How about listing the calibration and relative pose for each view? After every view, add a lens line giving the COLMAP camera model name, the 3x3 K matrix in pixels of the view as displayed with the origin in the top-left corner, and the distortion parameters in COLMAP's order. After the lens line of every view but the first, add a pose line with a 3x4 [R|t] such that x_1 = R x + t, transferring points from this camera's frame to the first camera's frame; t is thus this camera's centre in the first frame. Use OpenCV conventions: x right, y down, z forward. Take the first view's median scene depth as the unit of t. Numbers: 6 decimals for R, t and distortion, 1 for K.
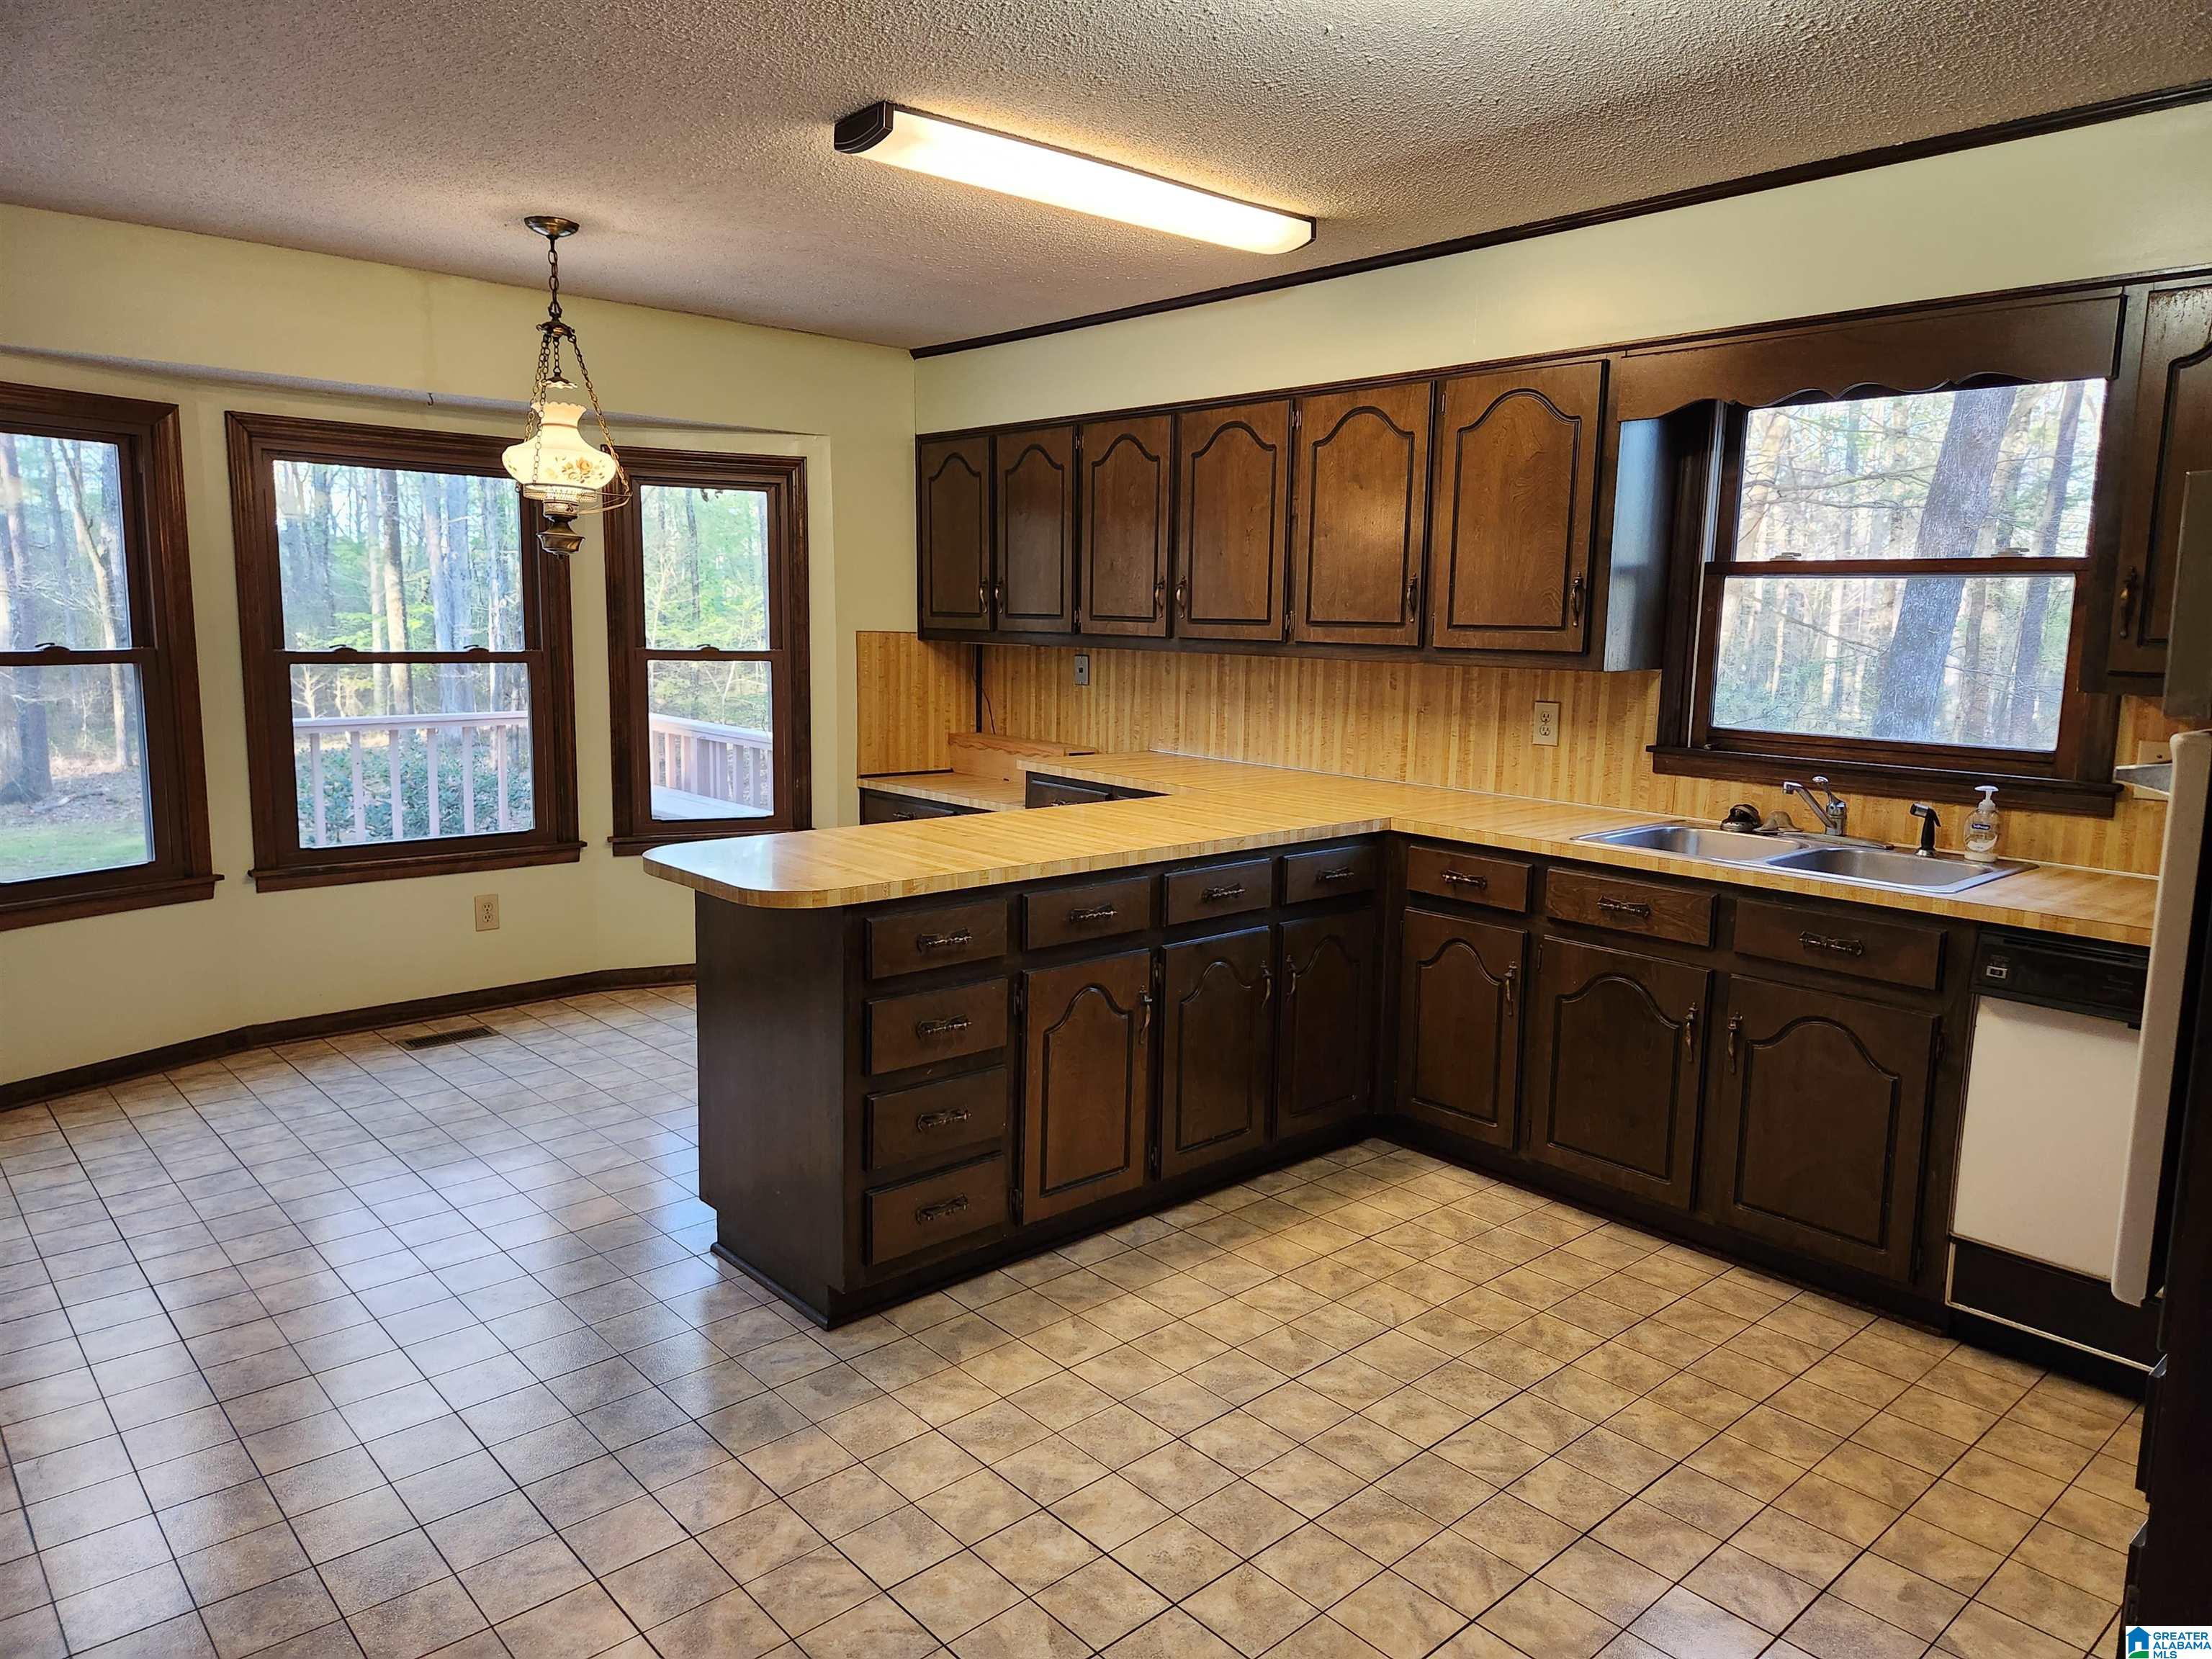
lens RADIAL K [[1511.8, 0, 1218.1], [0, 1511.8, 807.4], [0, 0, 1]] dist [0.031666, -0.002254]
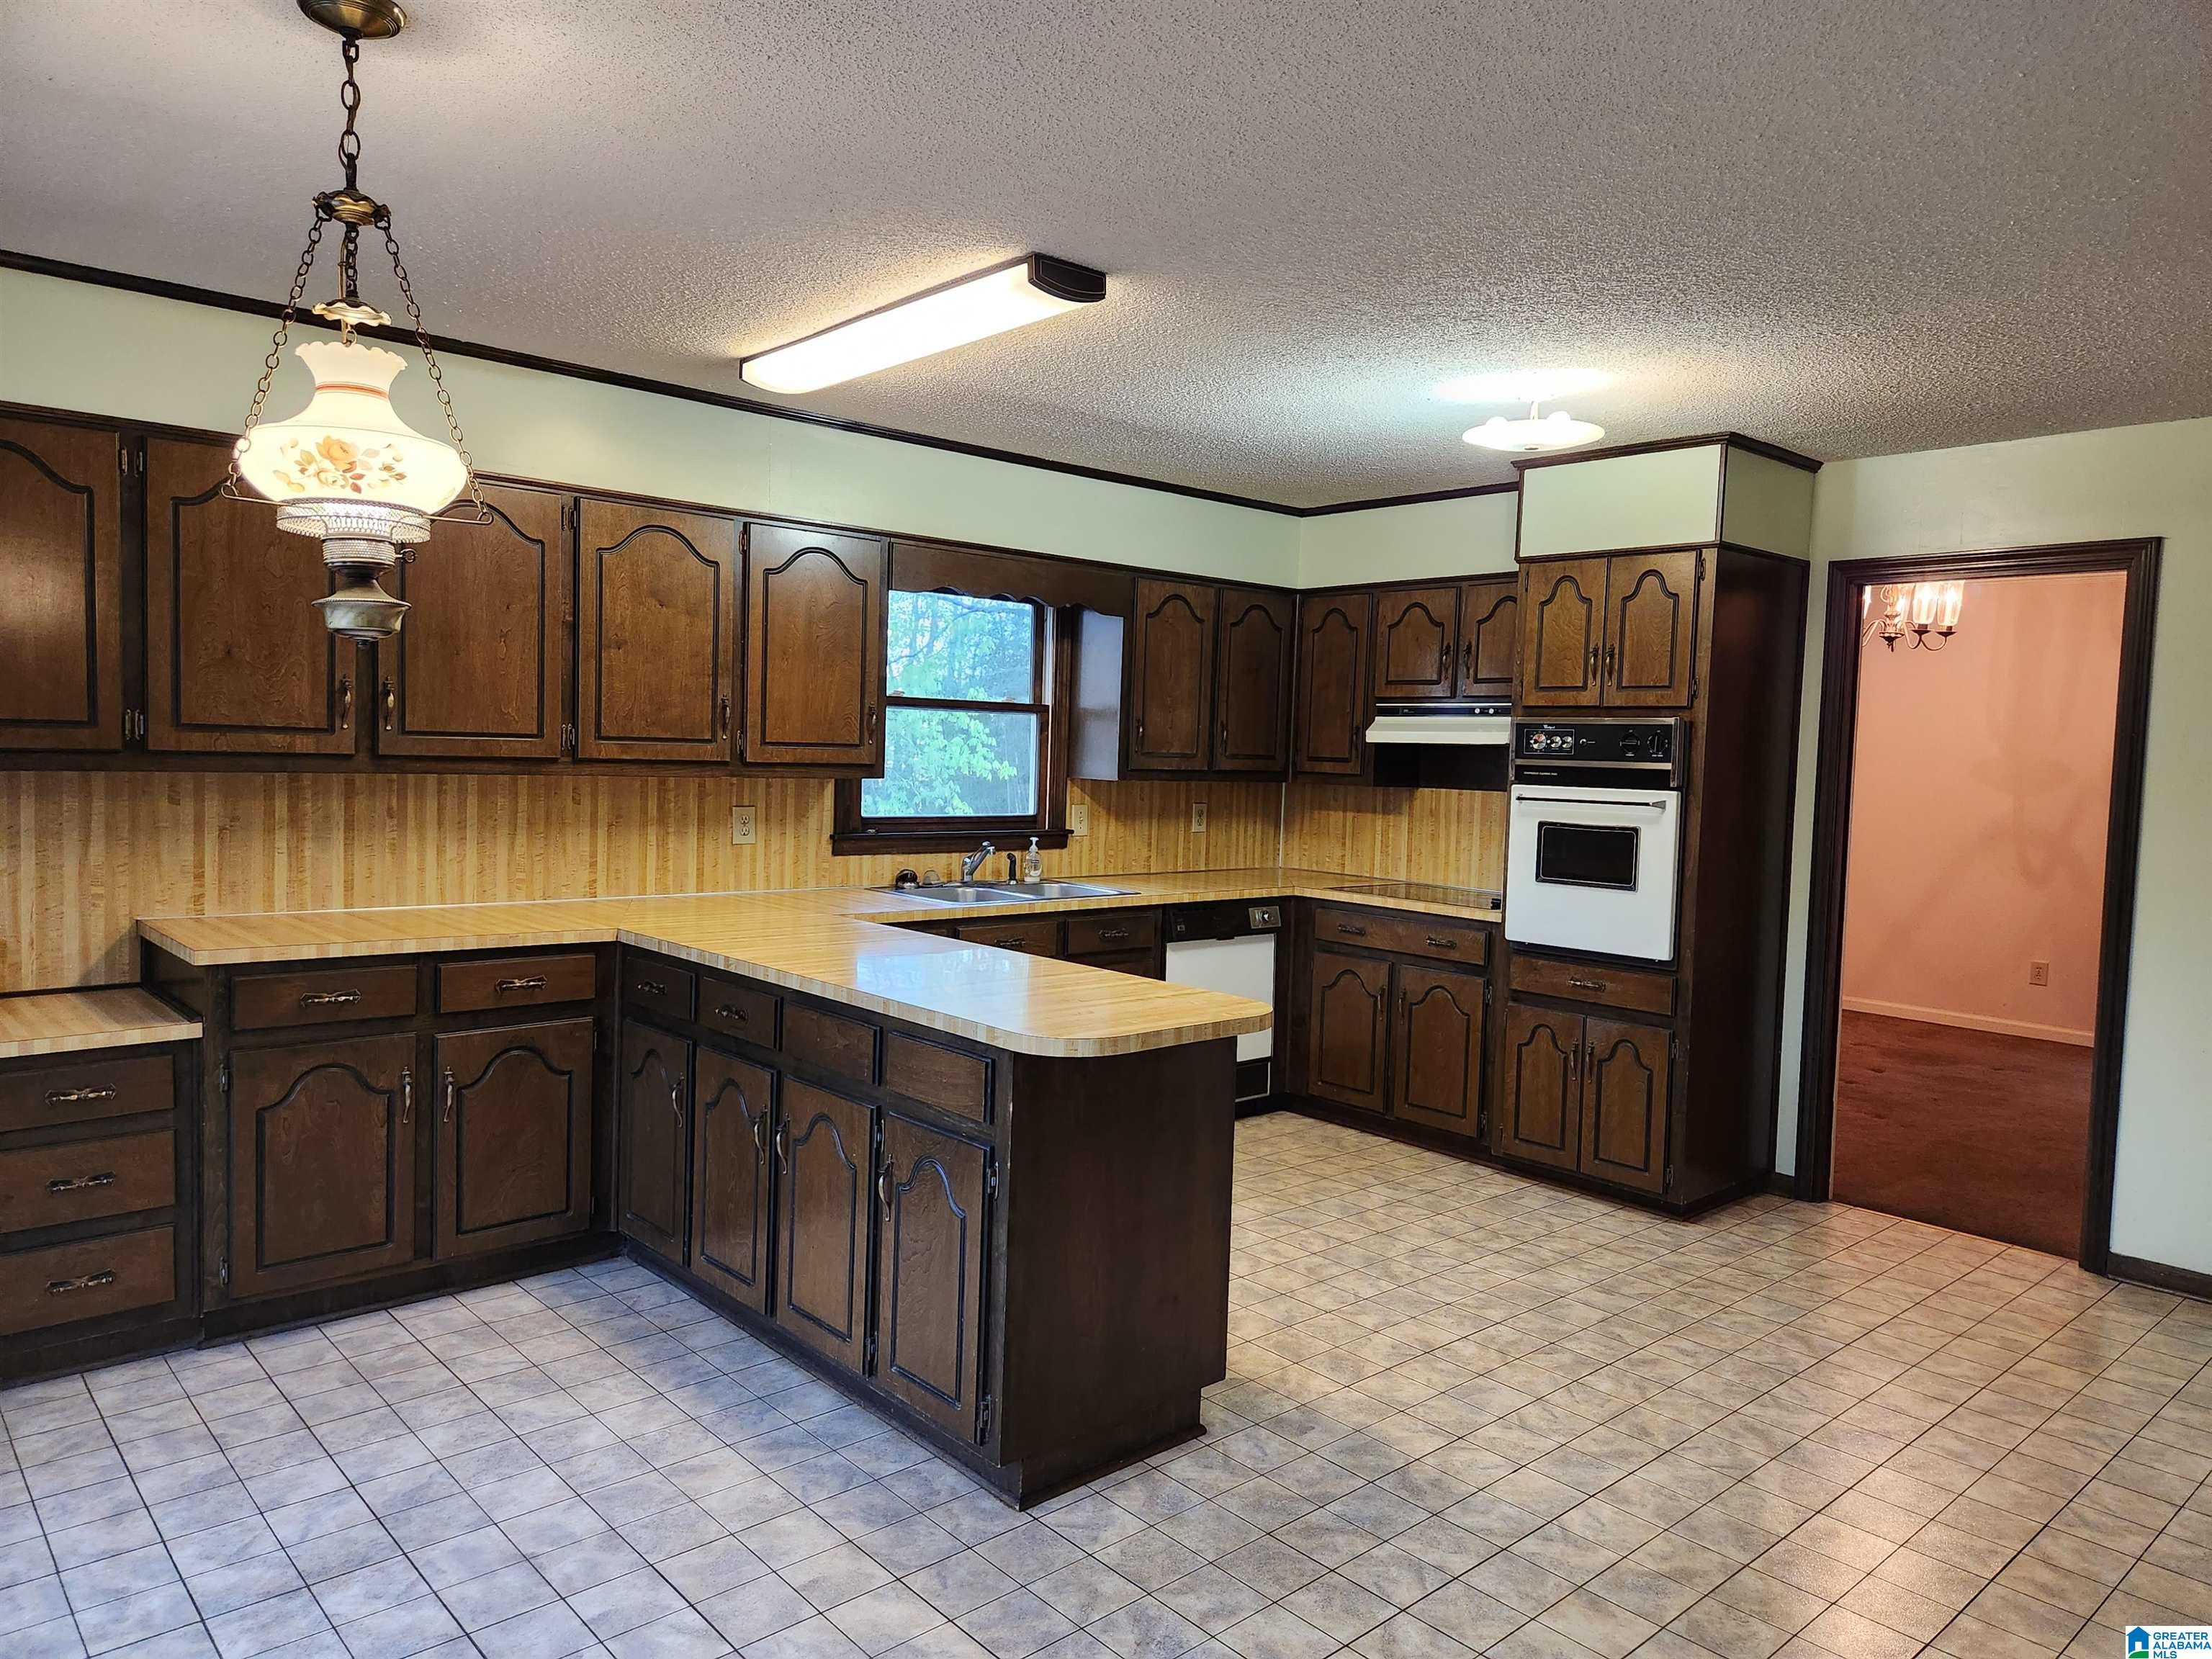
lens RADIAL K [[1416.8, 0, 1103.4], [0, 1416.8, 817.8], [0, 0, 1]] dist [0.078422, -0.072292]
pose [[0.030947, -0.070992, 0.996997, -0.852306], [0.095514, 0.993120, 0.067751, -0.108241], [-0.994947, 0.093130, 0.037515, 0.691489]]
